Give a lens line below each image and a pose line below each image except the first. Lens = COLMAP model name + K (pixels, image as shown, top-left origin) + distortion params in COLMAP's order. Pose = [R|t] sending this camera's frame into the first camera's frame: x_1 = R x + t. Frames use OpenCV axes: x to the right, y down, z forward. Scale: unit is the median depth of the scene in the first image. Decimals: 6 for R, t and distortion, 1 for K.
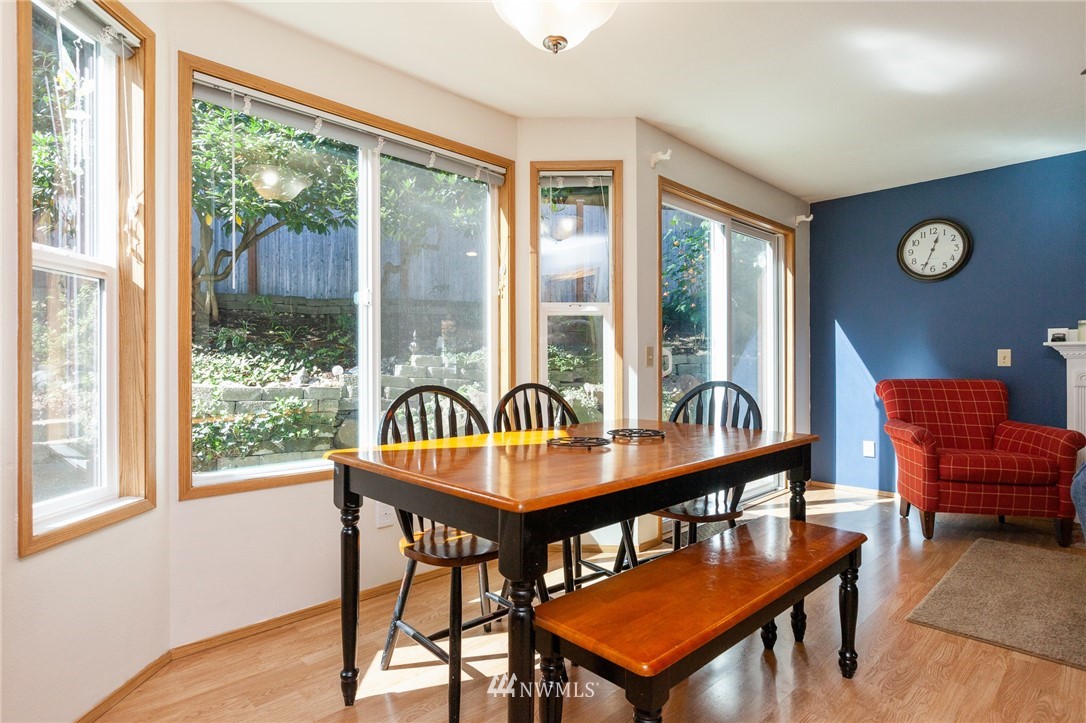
lens RADIAL K [[580.7, 0, 546.5], [0, 580.7, 365.7], [0, 0, 1]] dist [0.020776, -0.000976]
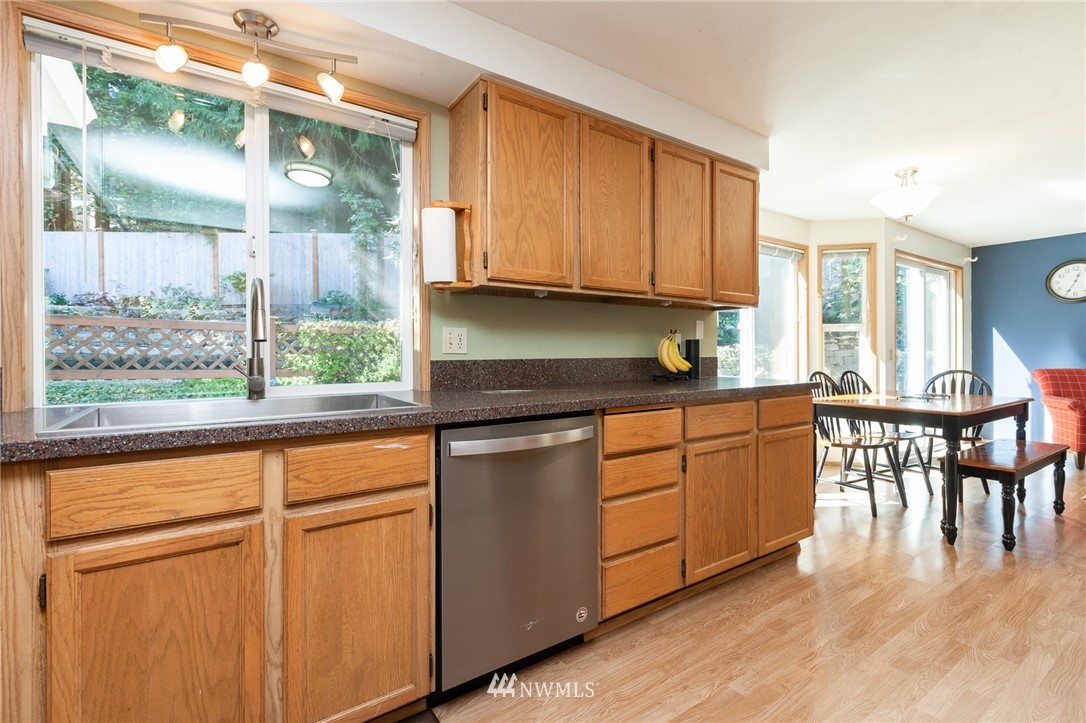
lens RADIAL K [[488.3, 0, 535.1], [0, 488.3, 355.9], [0, 0, 1]] dist [0.001617, -0.001737]
pose [[0.980346, 0.001227, -0.197284, -0.490939], [-0.000445, 0.999992, 0.004011, -0.015770], [0.197288, -0.003844, 0.980338, -0.537533]]
